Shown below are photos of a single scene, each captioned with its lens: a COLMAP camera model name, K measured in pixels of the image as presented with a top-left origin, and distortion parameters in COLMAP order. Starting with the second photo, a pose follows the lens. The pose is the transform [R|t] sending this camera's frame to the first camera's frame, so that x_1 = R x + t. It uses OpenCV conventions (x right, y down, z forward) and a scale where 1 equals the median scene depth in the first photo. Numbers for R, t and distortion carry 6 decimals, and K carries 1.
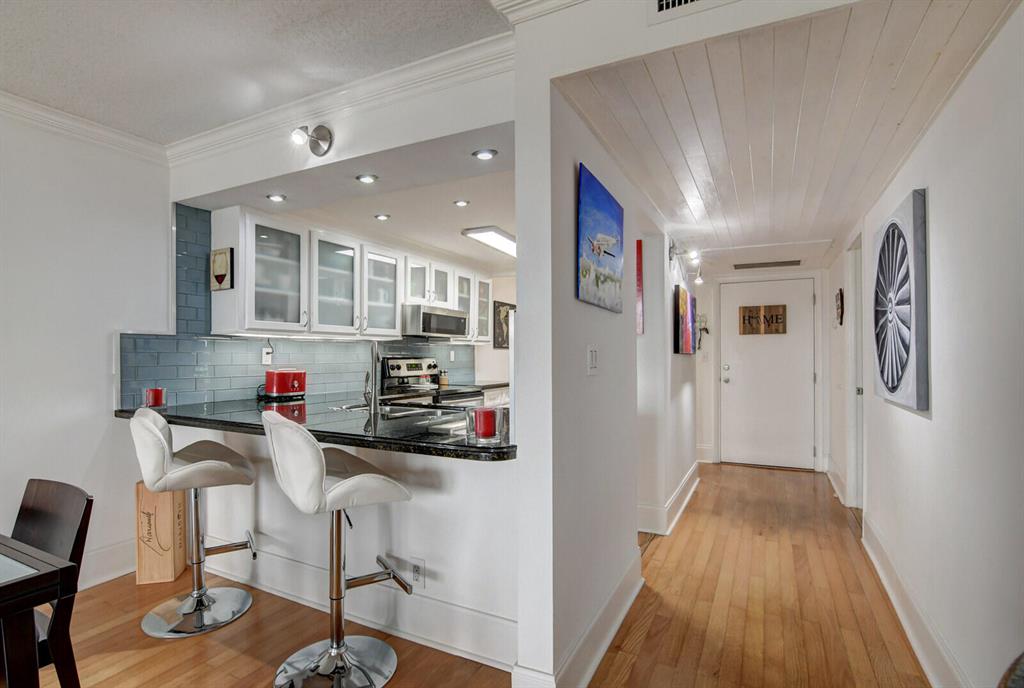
lens RADIAL K [[505.4, 0, 510.4], [0, 505.4, 346.9], [0, 0, 1]] dist [-0.023218, 0.007757]
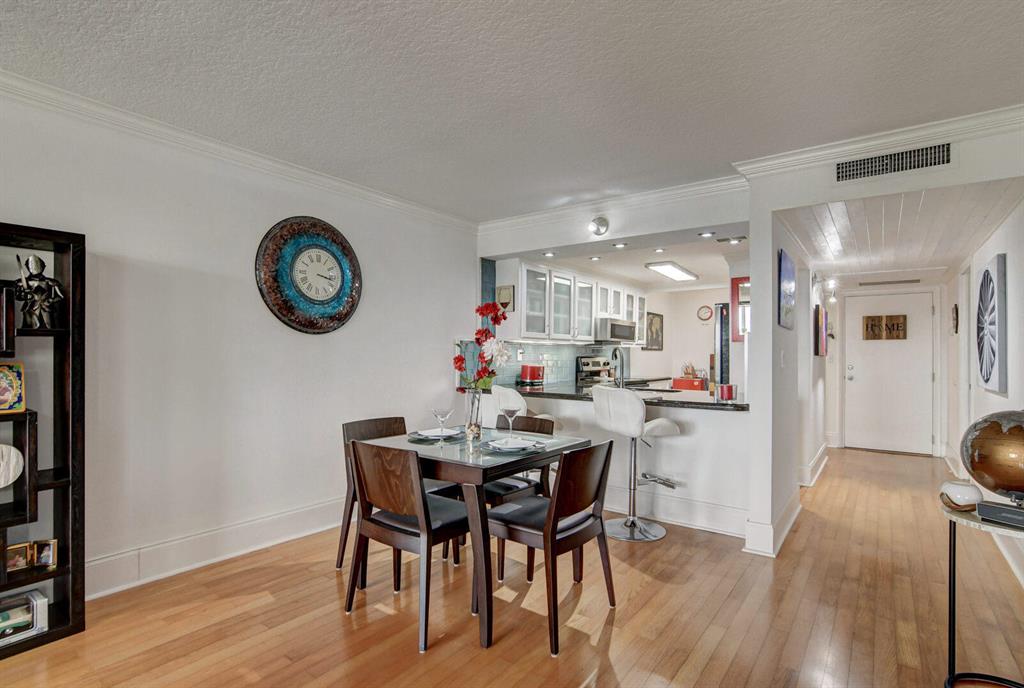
lens RADIAL K [[505.4, 0, 510.8], [0, 505.4, 348.0], [0, 0, 1]] dist [-0.023218, 0.007757]
pose [[0.986265, 0.005282, -0.165085, -0.249628], [-0.004870, 0.999984, 0.002898, -0.006605], [0.165098, -0.002054, 0.986275, -0.446205]]
